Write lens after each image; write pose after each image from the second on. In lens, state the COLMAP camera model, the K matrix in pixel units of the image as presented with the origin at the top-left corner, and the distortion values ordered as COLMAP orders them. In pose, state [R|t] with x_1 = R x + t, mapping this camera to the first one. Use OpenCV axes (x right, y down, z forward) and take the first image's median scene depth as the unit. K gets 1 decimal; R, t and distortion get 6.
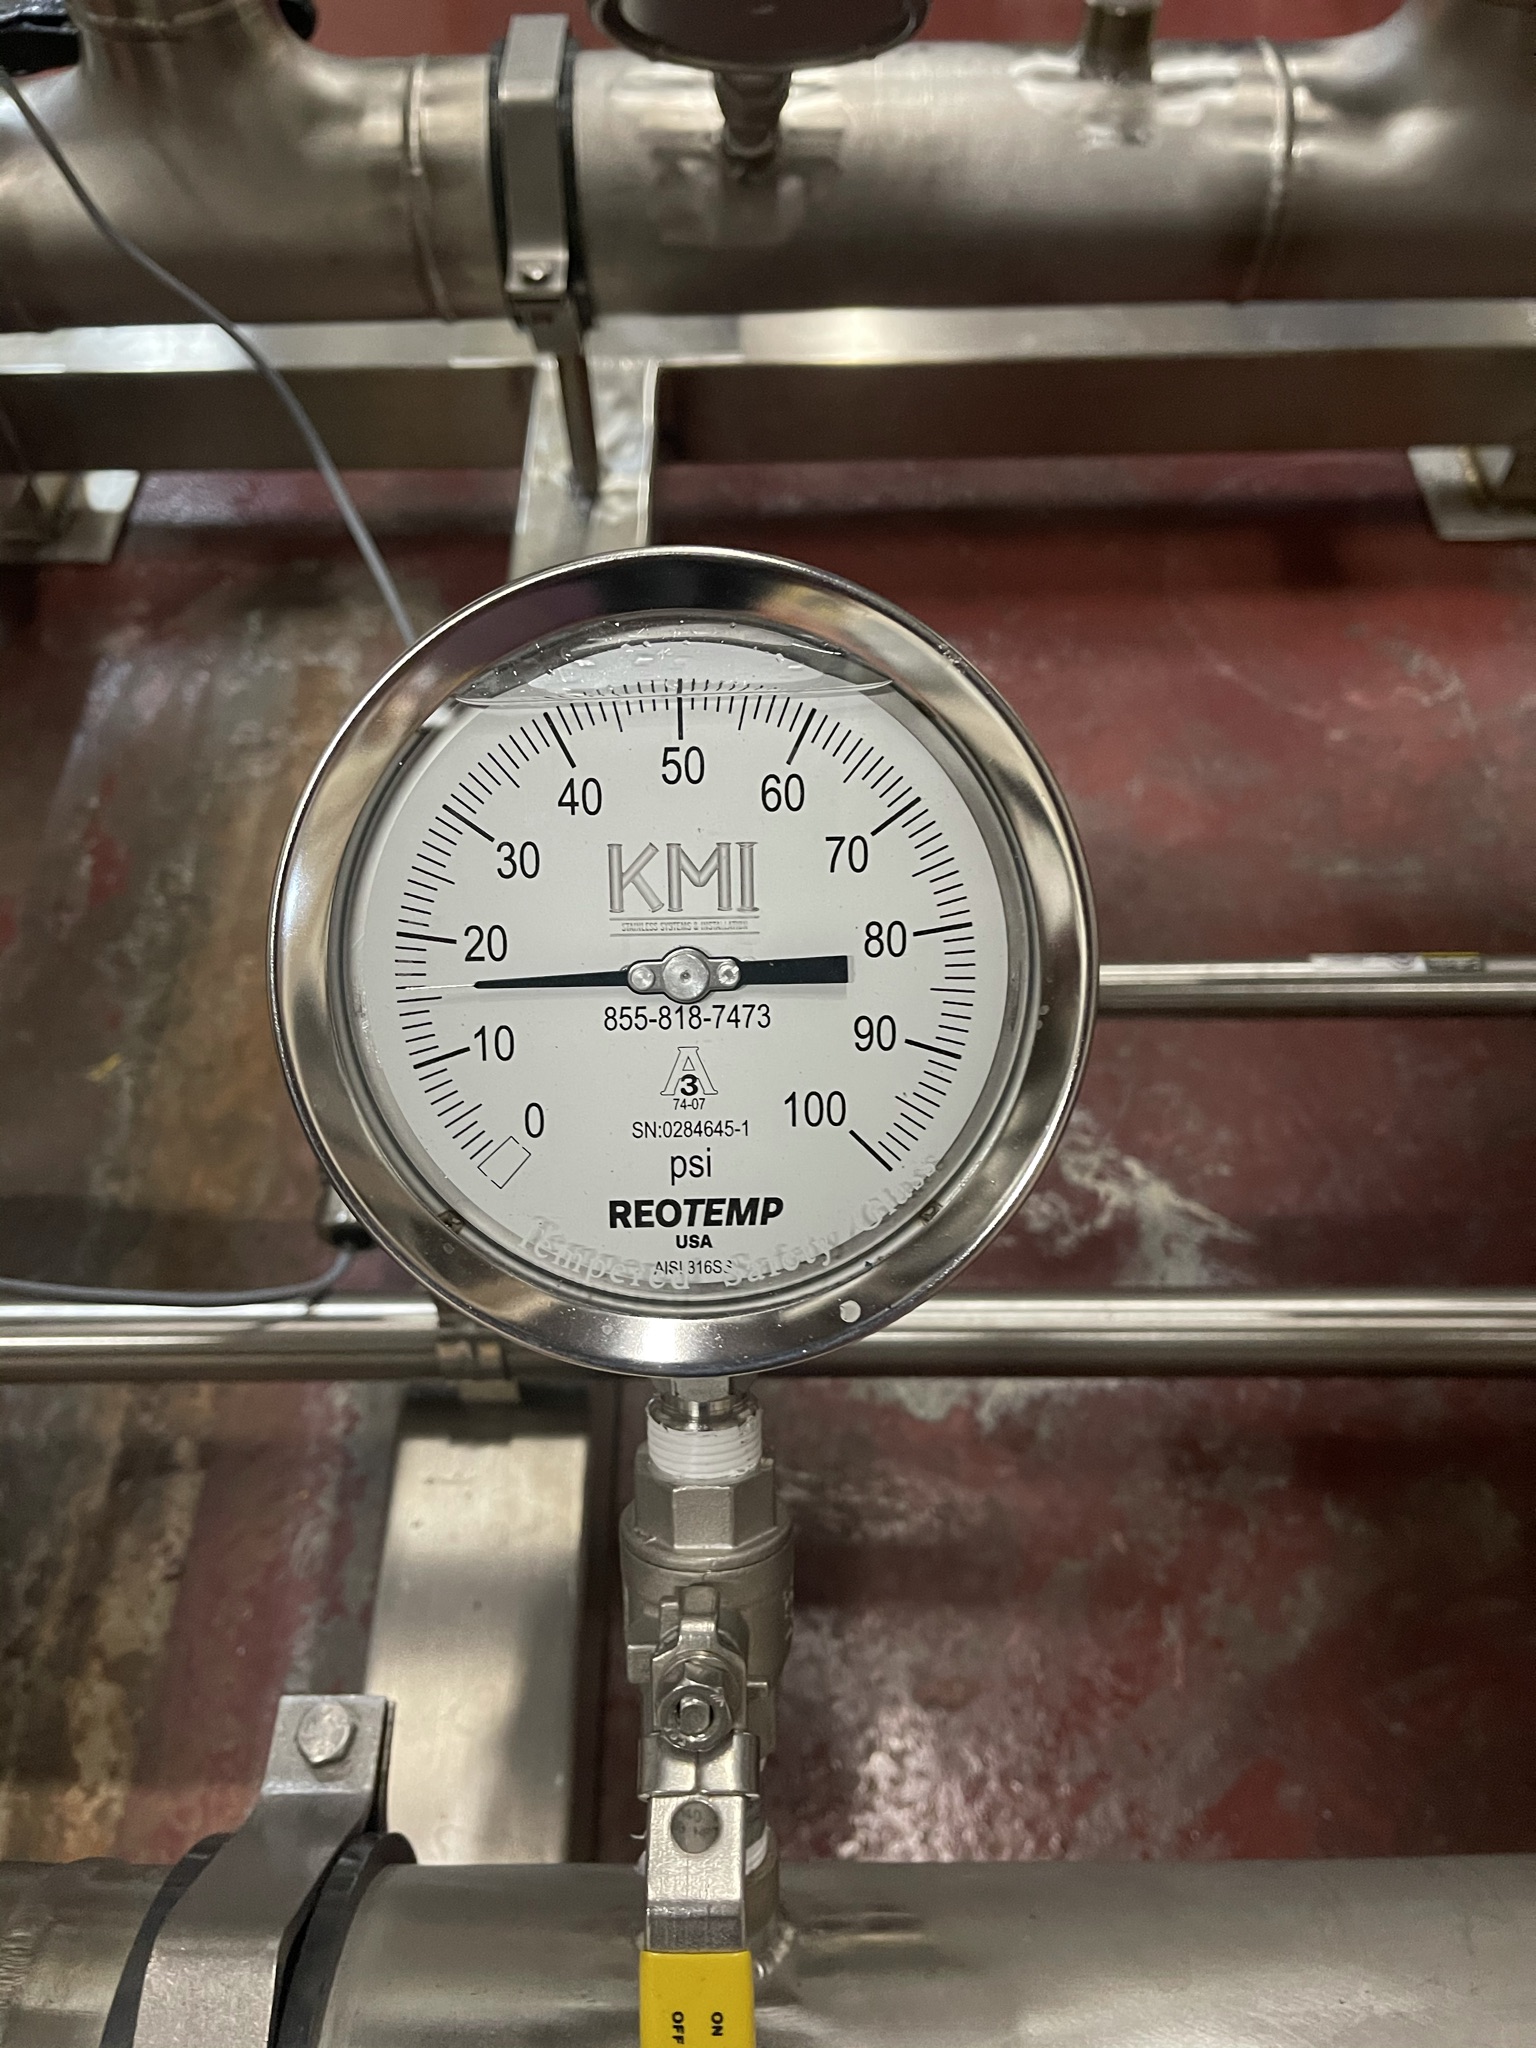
lens RADIAL K [[1535.5, 0, 769.1], [0, 1535.5, 1038.7], [0, 0, 1]] dist [0.099926, -0.146437]
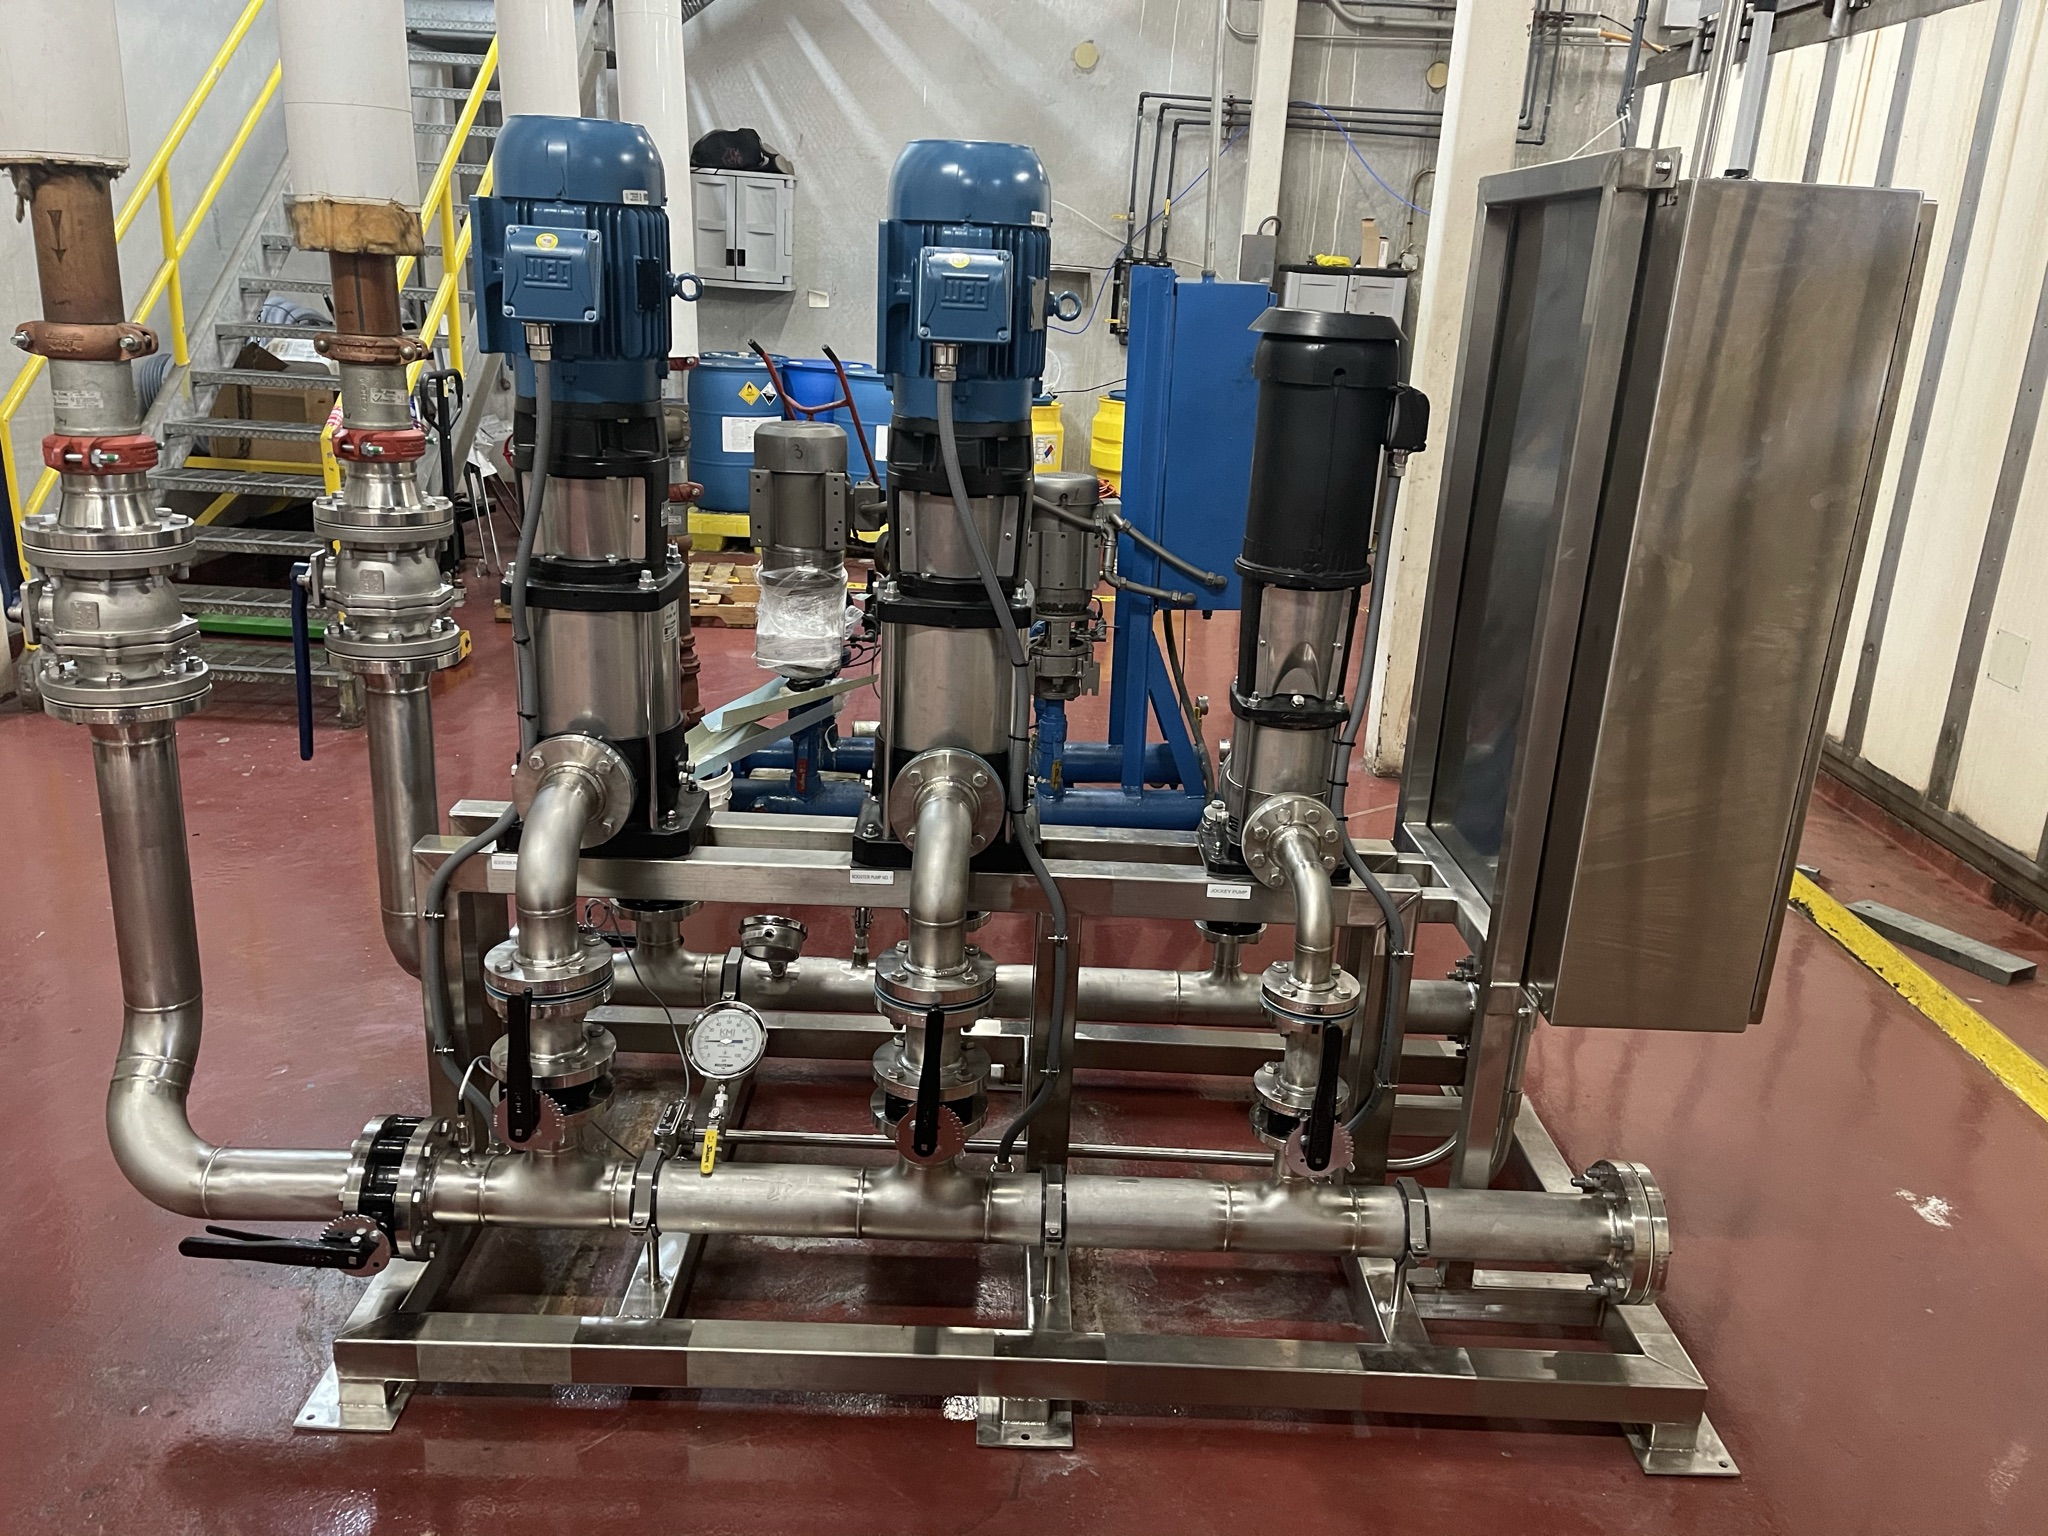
lens RADIAL K [[1554.5, 0, 1051.9], [0, 1554.5, 759.3], [0, 0, 1]] dist [0.033867, -0.001487]
pose [[0.997775, 0.055761, 0.036555, 0.602304], [-0.020875, 0.781954, -0.622986, 1.822672], [-0.063323, 0.620837, 0.781378, -3.112013]]
